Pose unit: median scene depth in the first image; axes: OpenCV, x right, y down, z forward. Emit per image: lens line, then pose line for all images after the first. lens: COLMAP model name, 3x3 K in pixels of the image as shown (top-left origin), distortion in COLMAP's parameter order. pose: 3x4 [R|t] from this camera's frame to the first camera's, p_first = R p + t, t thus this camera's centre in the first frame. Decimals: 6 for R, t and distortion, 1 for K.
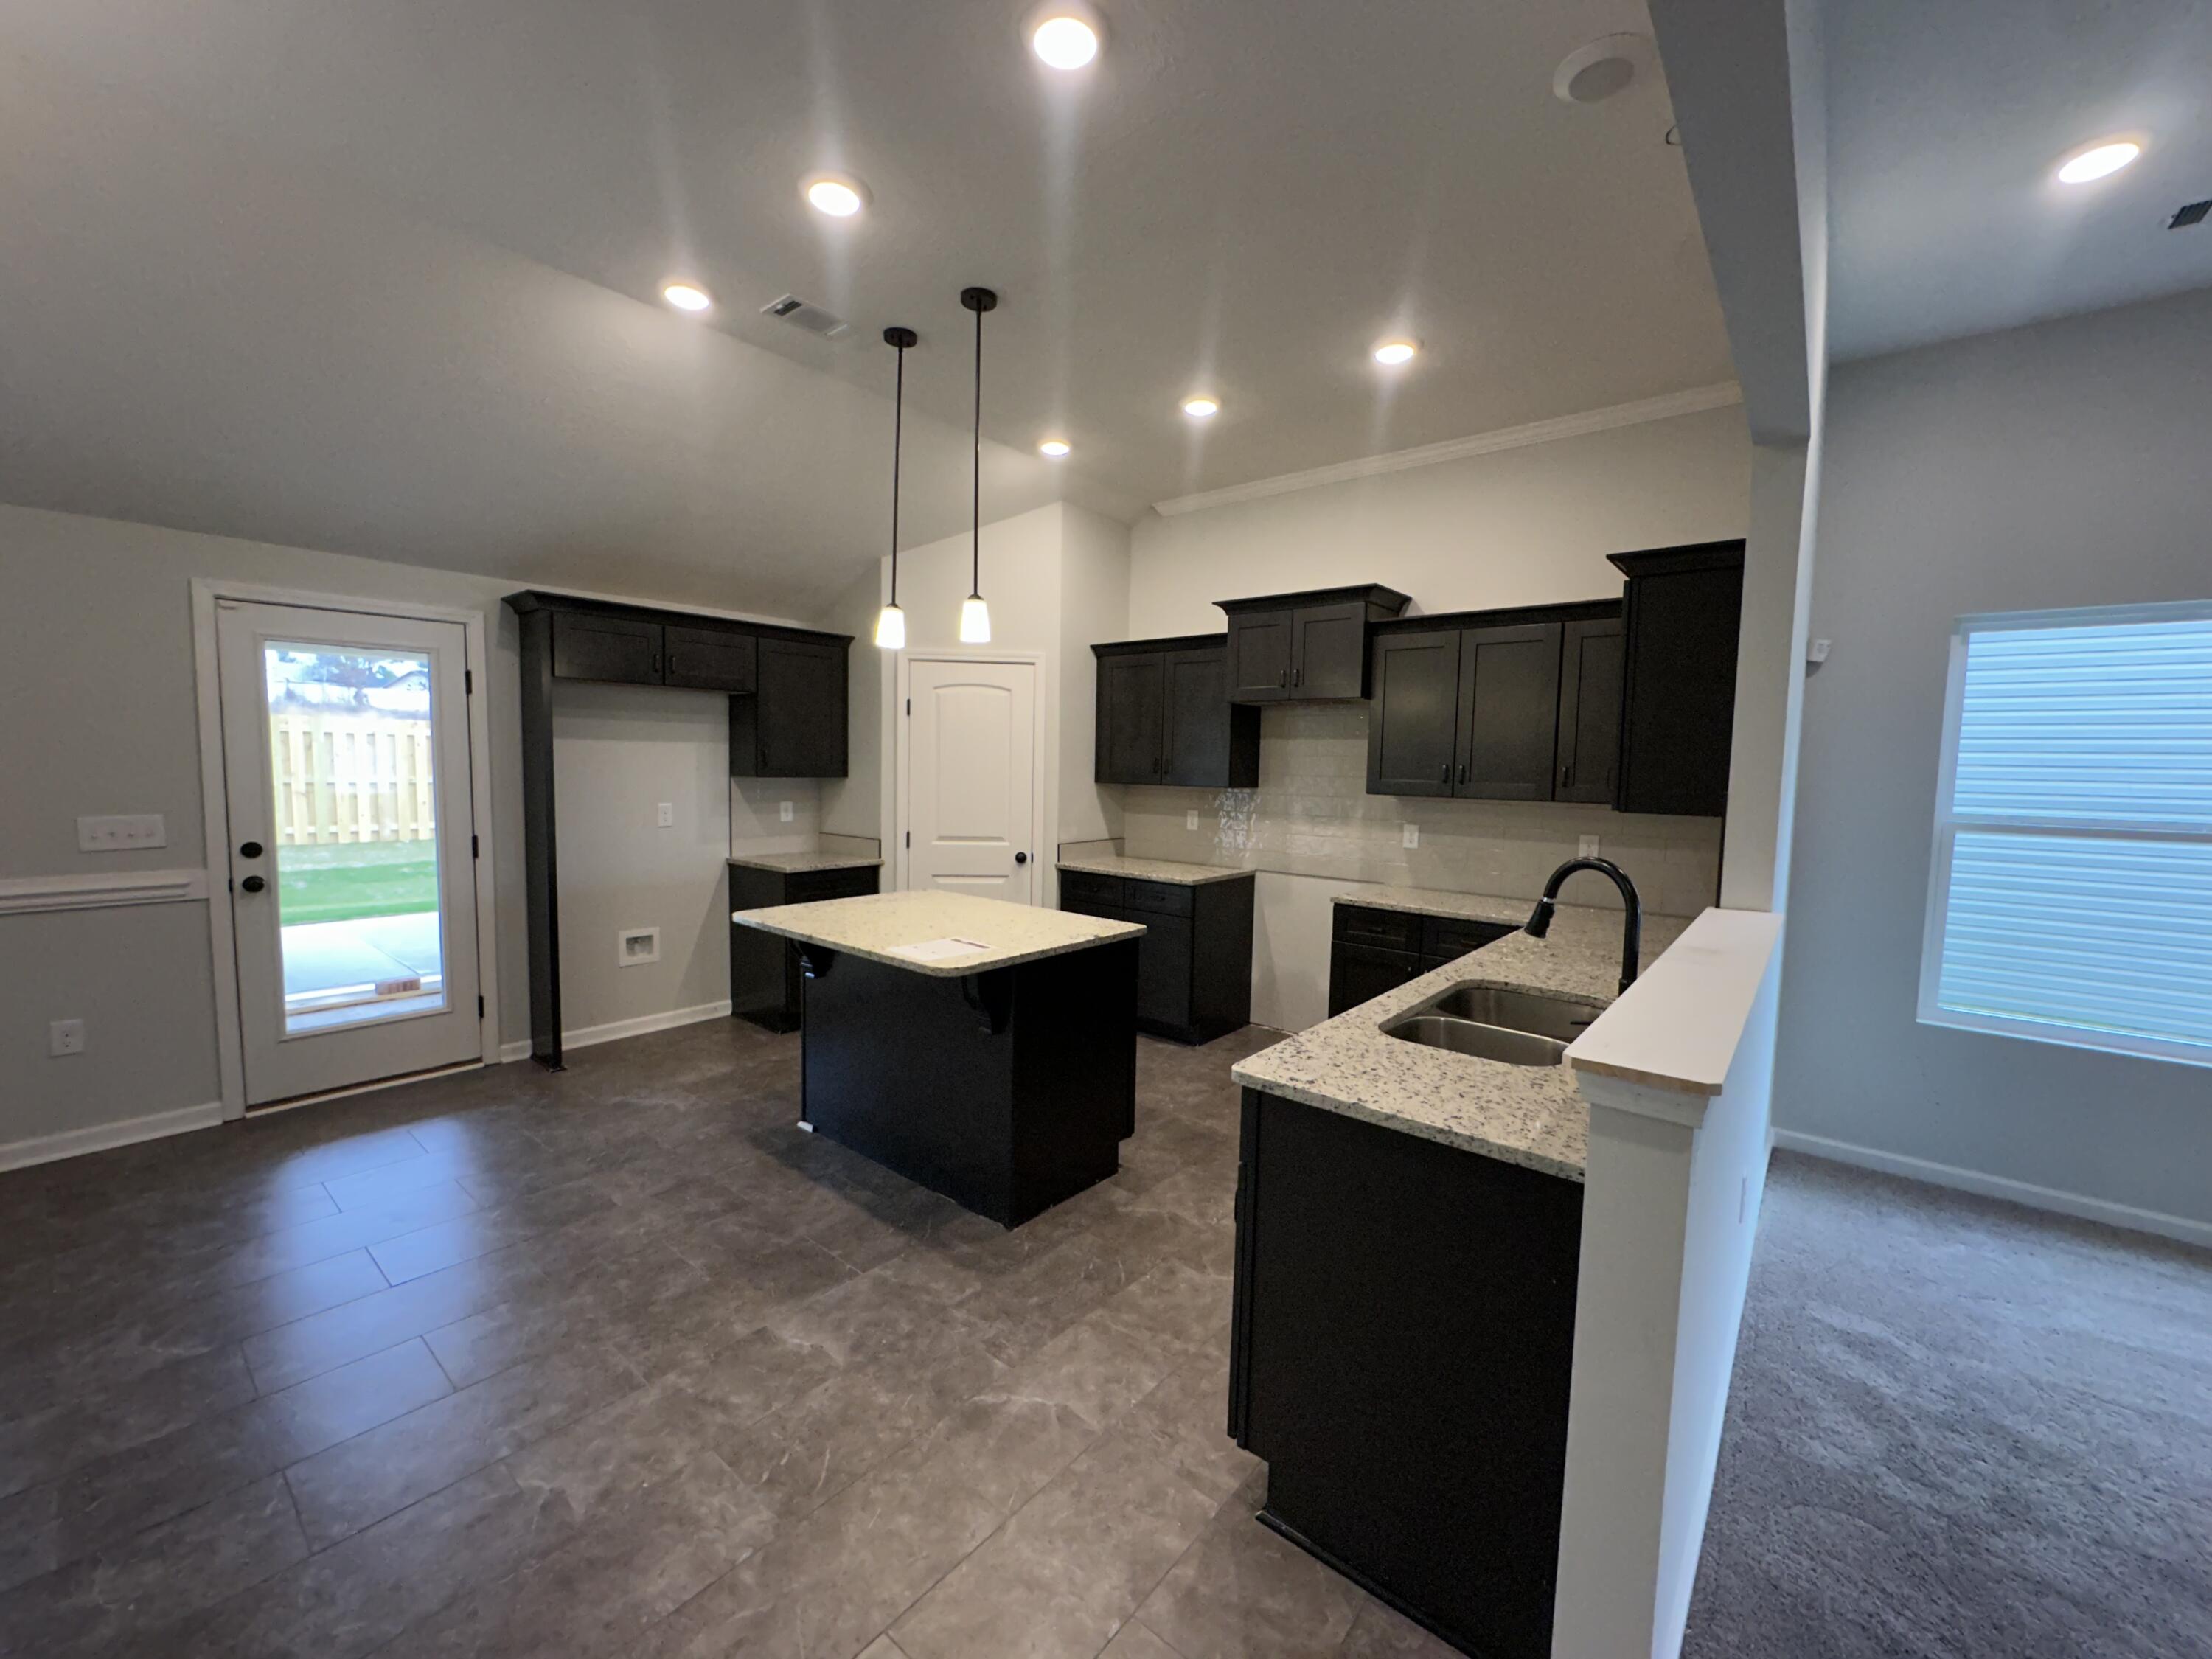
lens RADIAL K [[886.6, 0, 1102.3], [0, 886.6, 827.8], [0, 0, 1]] dist [-0.000657, 0.000653]
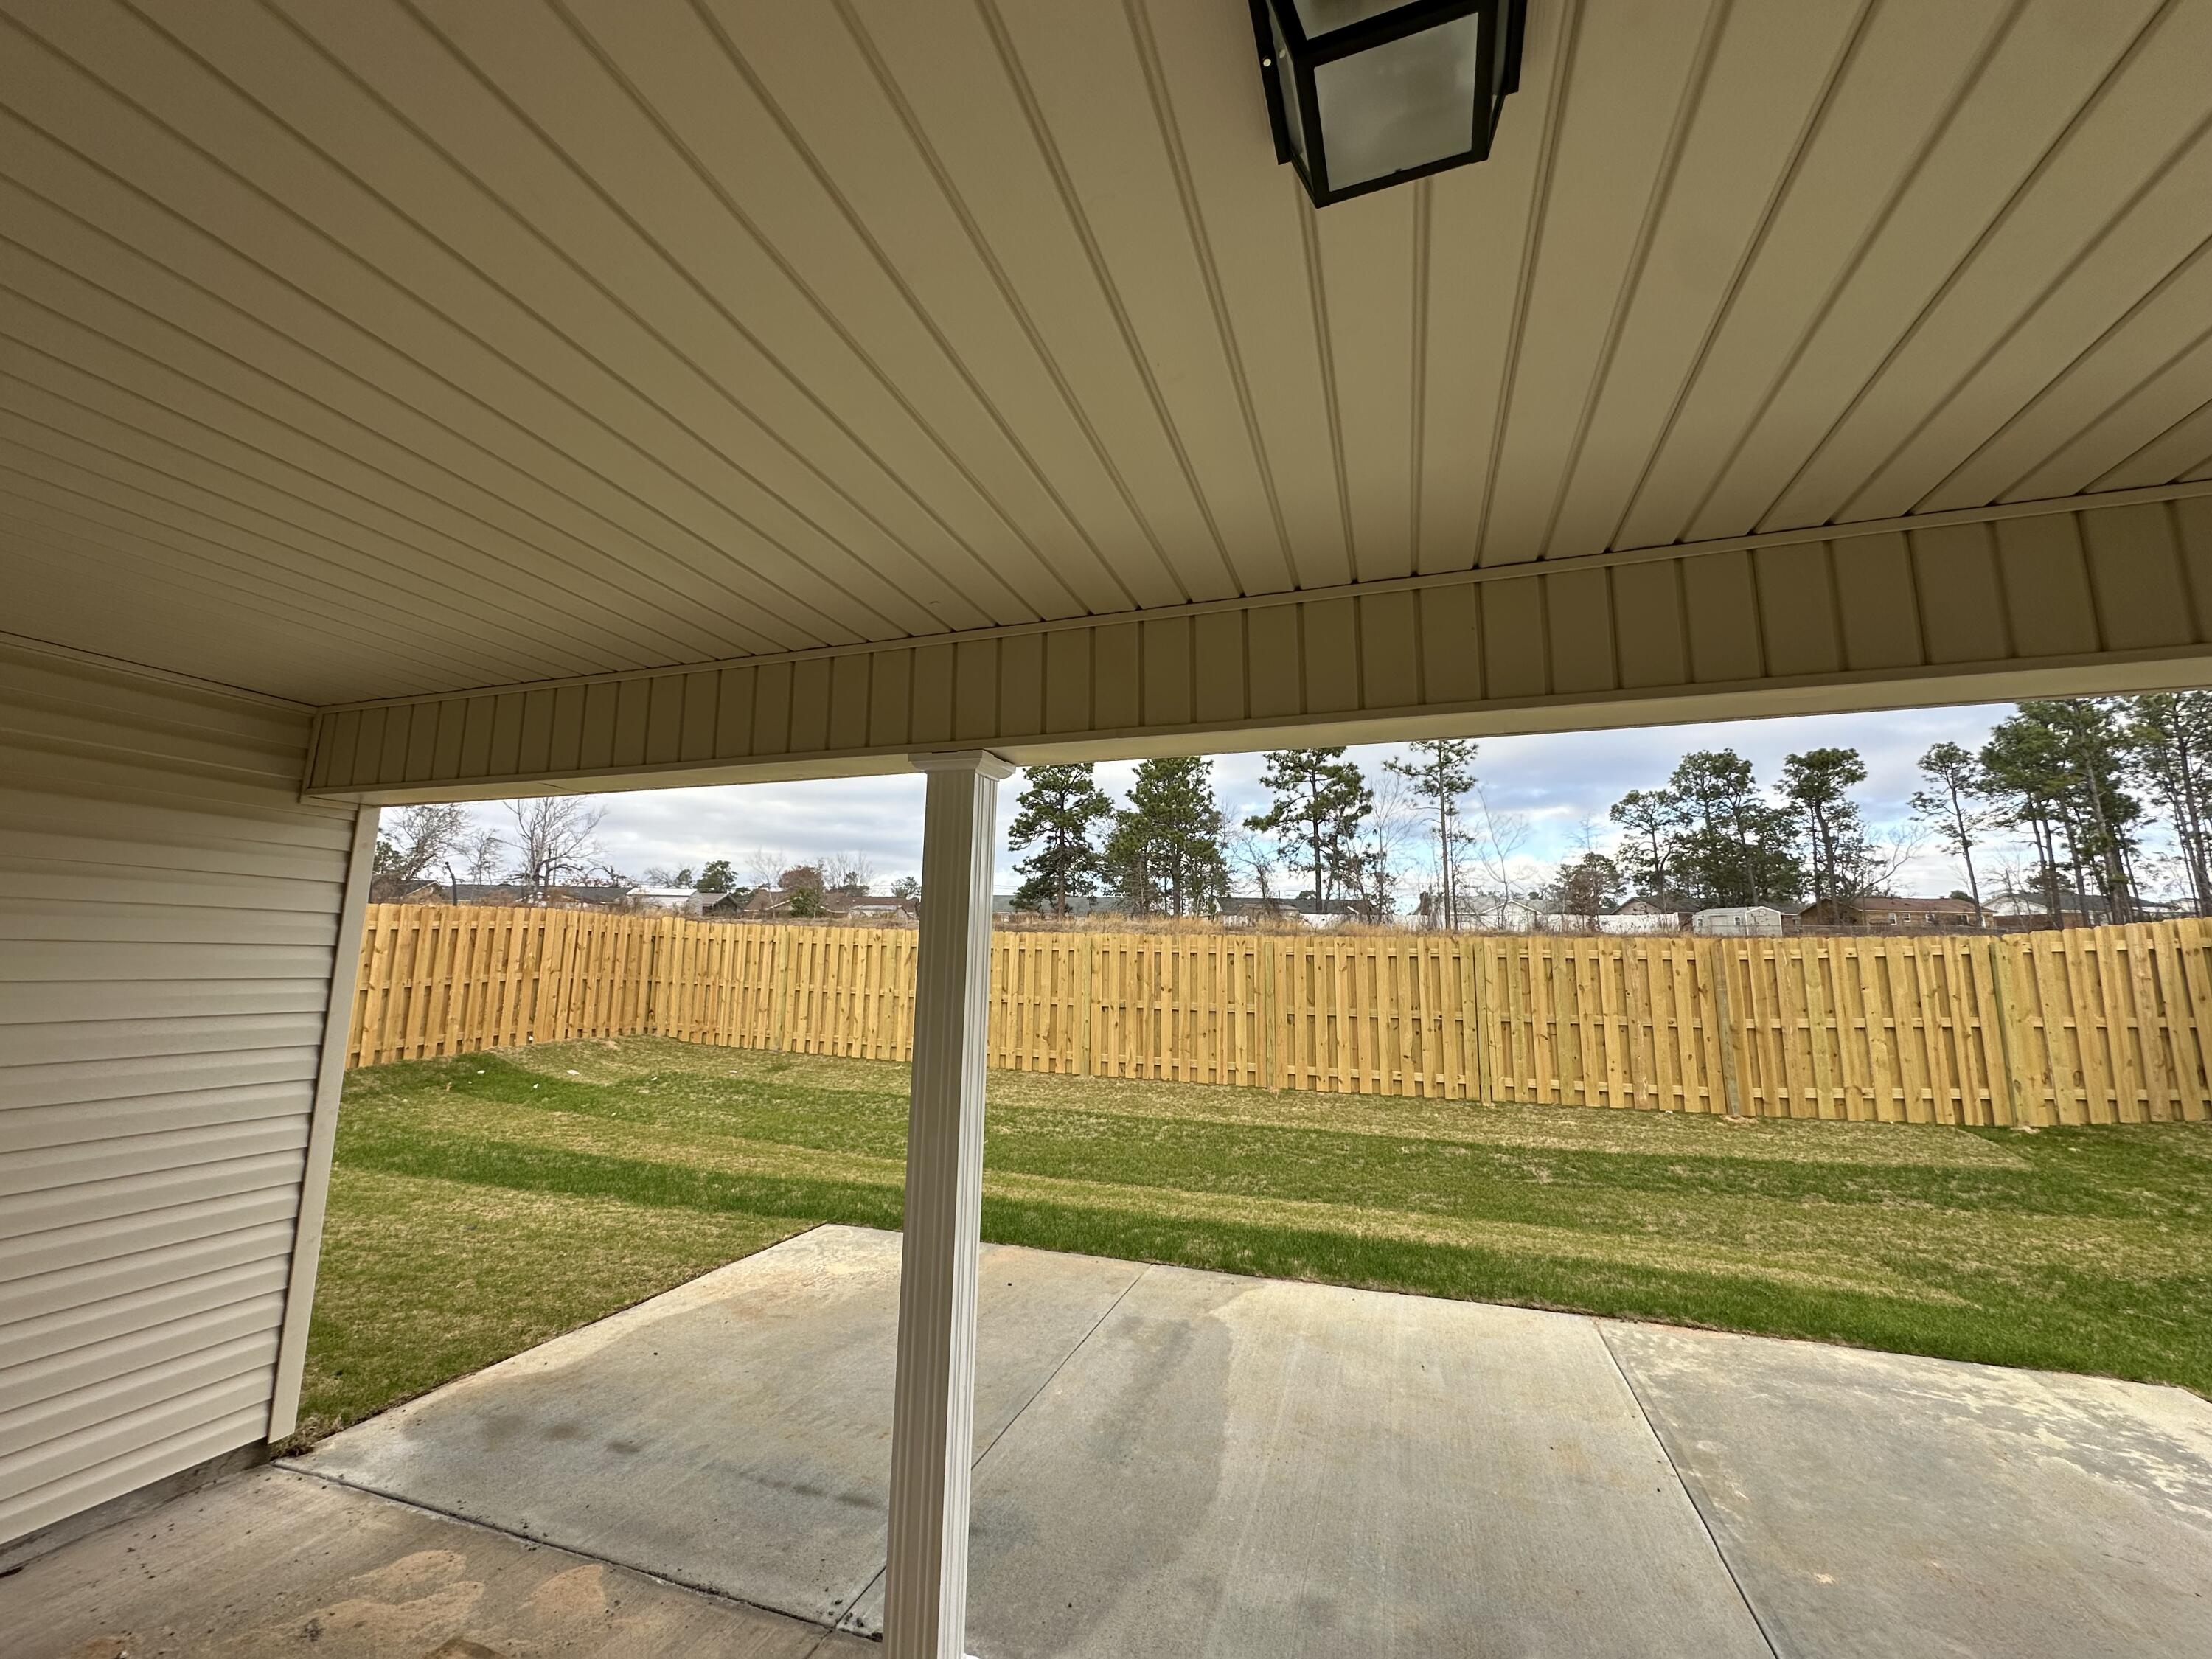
lens RADIAL K [[886.6, 0, 1102.3], [0, 886.6, 827.8], [0, 0, 1]] dist [-0.000657, 0.000653]
pose [[0.367733, -0.155813, -0.916785, -0.908346], [-0.075391, 0.977623, -0.196393, -0.109915], [0.926870, 0.141338, 0.347757, 1.030583]]
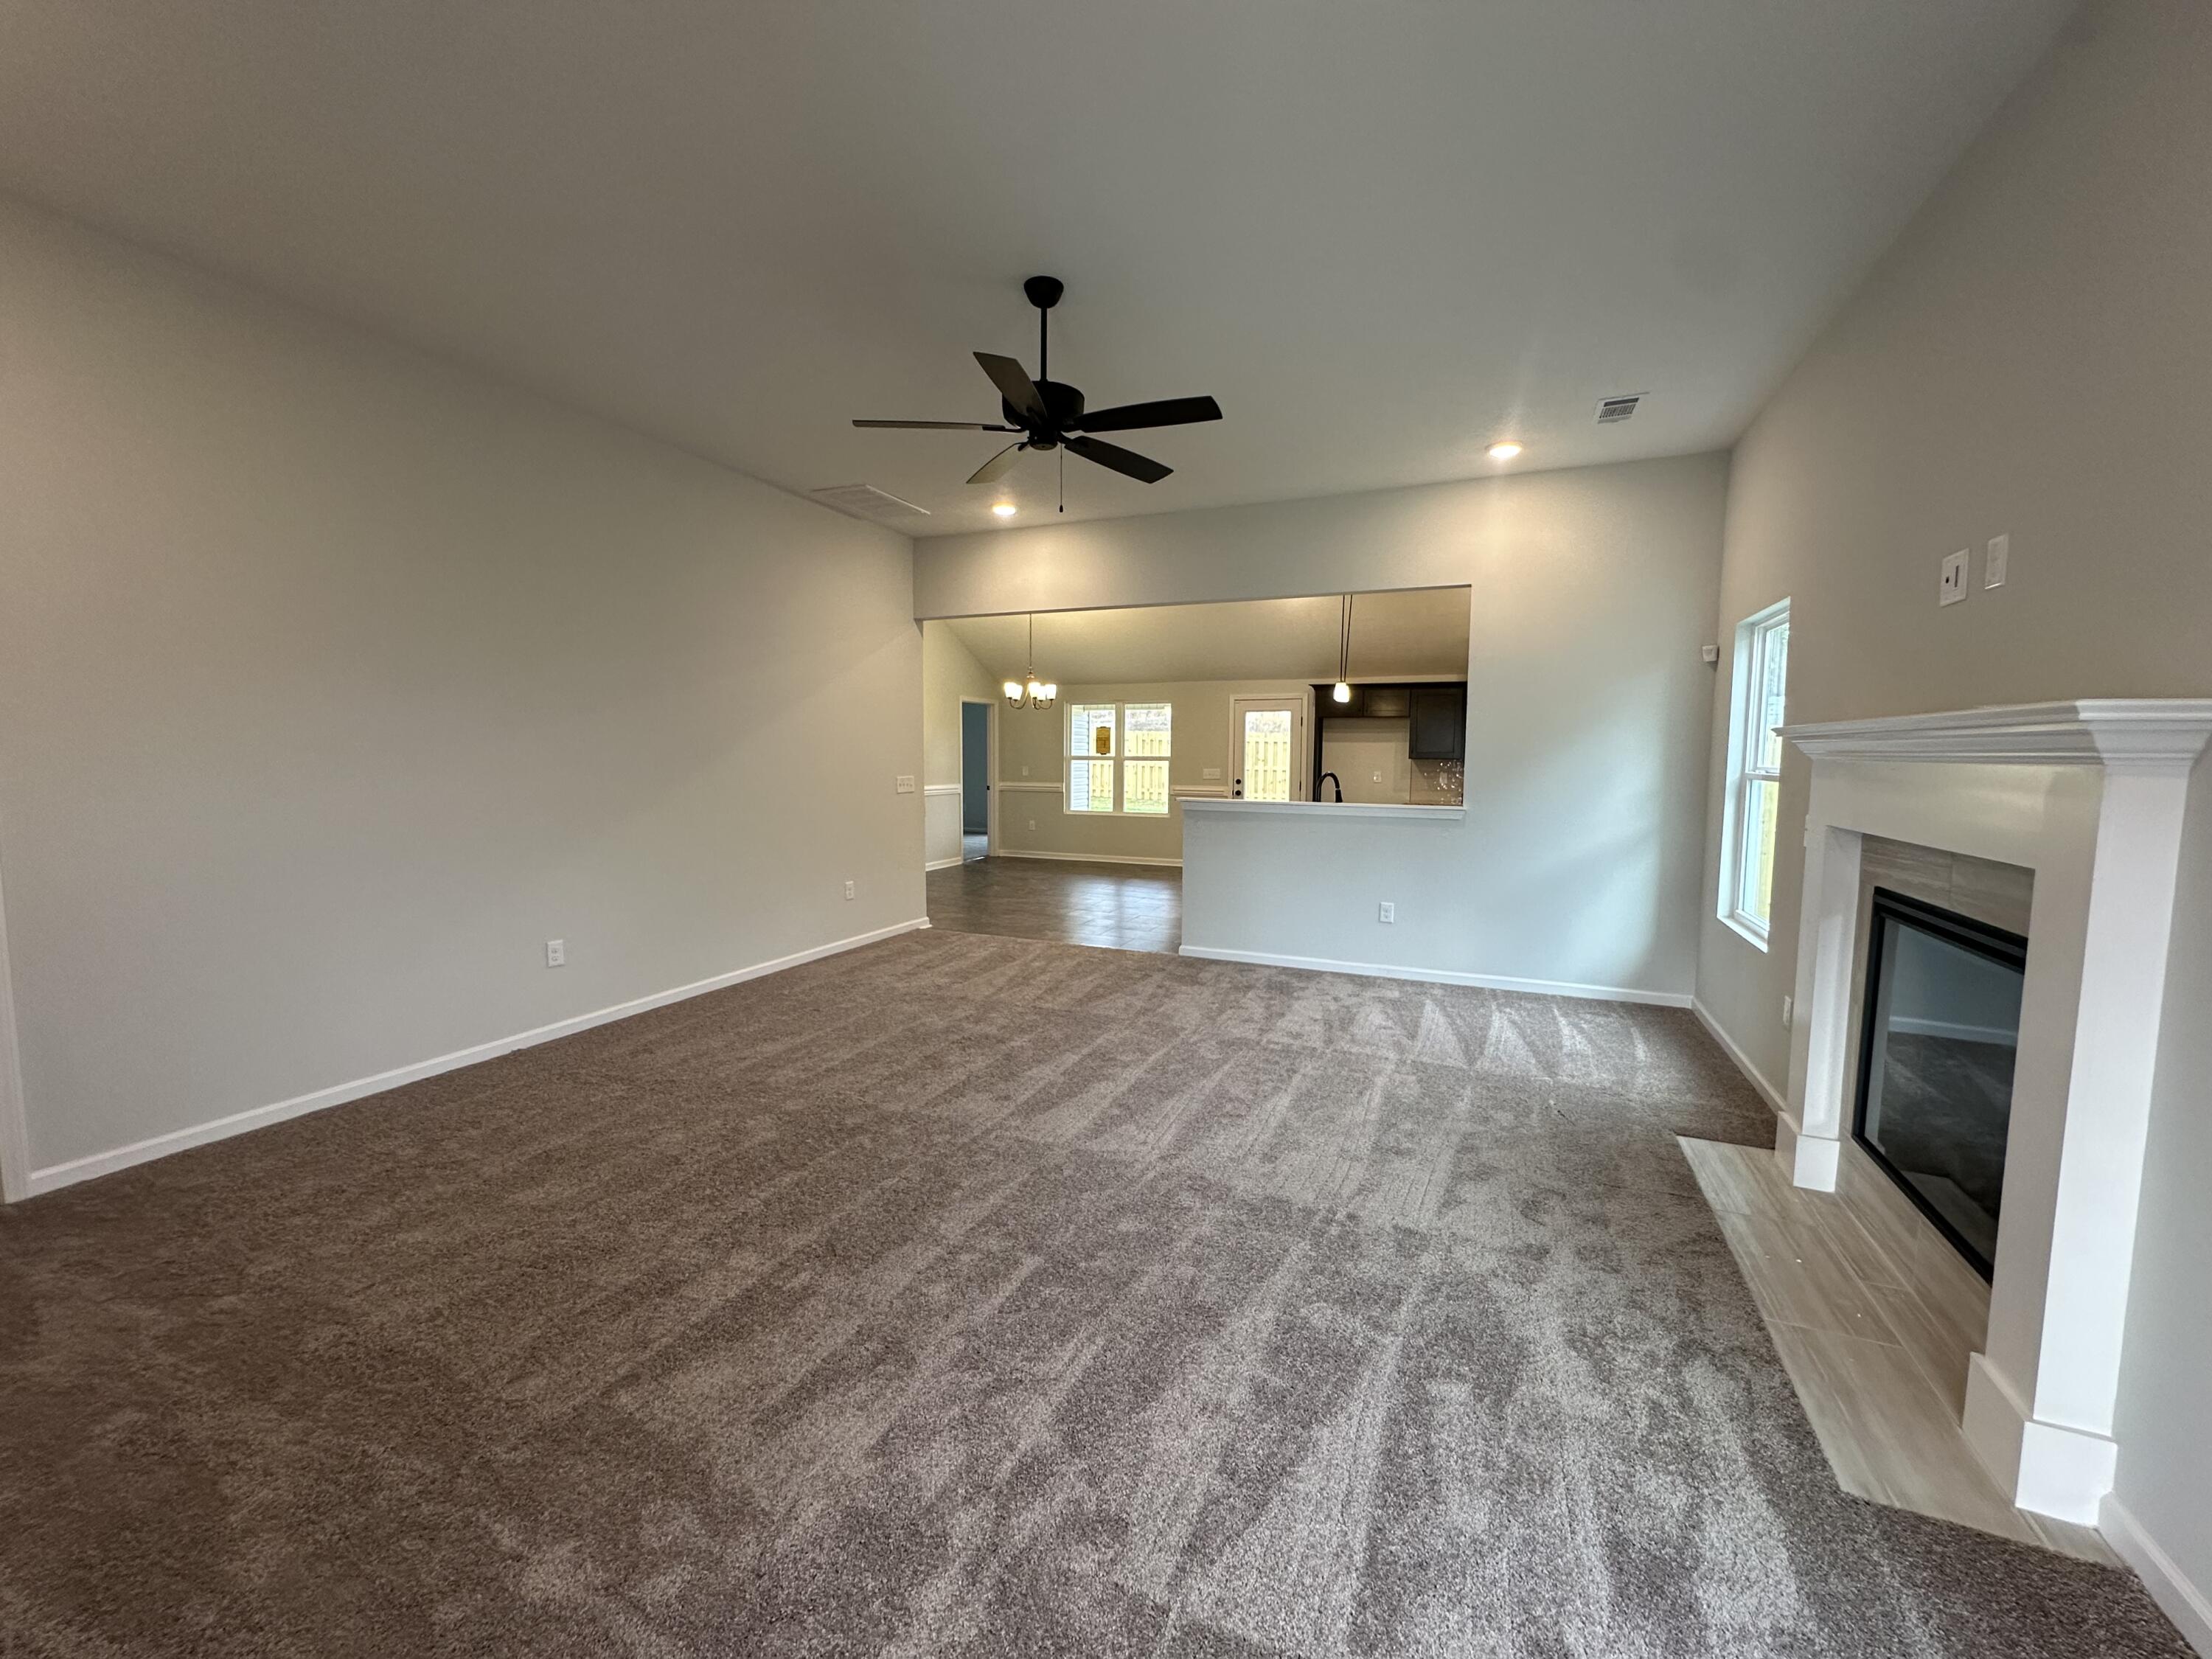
lens RADIAL K [[886.6, 0, 1102.3], [0, 886.6, 827.8], [0, 0, 1]] dist [-0.000657, 0.000653]
pose [[0.283563, 0.061228, -0.956997, 1.614509], [-0.073835, 0.996391, 0.041871, 0.079510], [0.956107, 0.058787, 0.287060, -0.274115]]
